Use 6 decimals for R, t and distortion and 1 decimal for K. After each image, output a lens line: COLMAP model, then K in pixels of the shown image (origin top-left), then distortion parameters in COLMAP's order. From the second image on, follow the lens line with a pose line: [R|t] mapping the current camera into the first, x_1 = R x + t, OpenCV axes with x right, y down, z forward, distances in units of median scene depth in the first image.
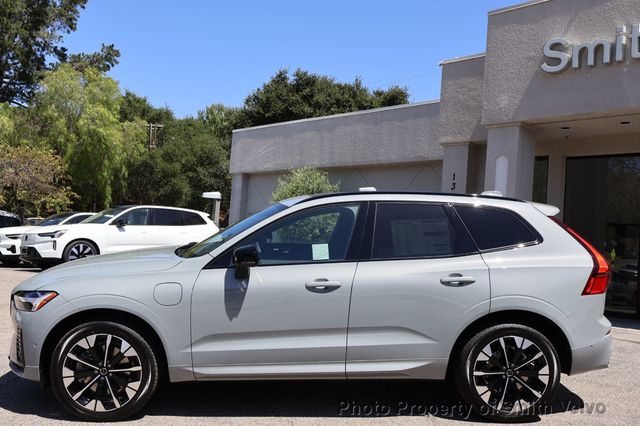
lens RADIAL K [[636.2, 0, 320.0], [0, 636.2, 213.0], [0, 0, 1]] dist [0.020567, 0.008091]
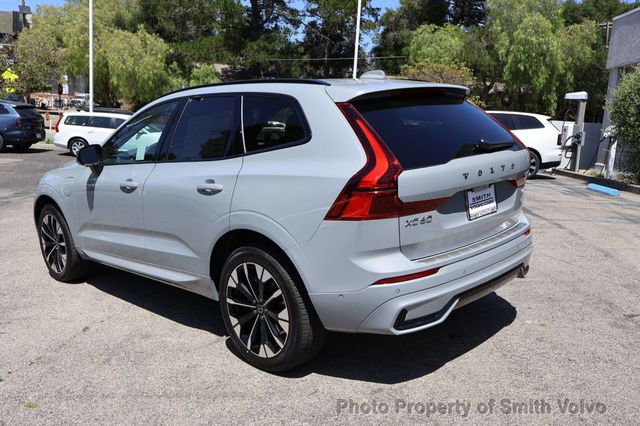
lens RADIAL K [[576.8, 0, 320.0], [0, 576.8, 213.0], [0, 0, 1]] dist [0.005911, 0.007917]
pose [[0.672933, 0.084674, -0.734841, 0.862633], [0.031721, 0.989210, 0.143032, 0.034995], [0.739023, -0.119561, 0.662986, 0.601272]]
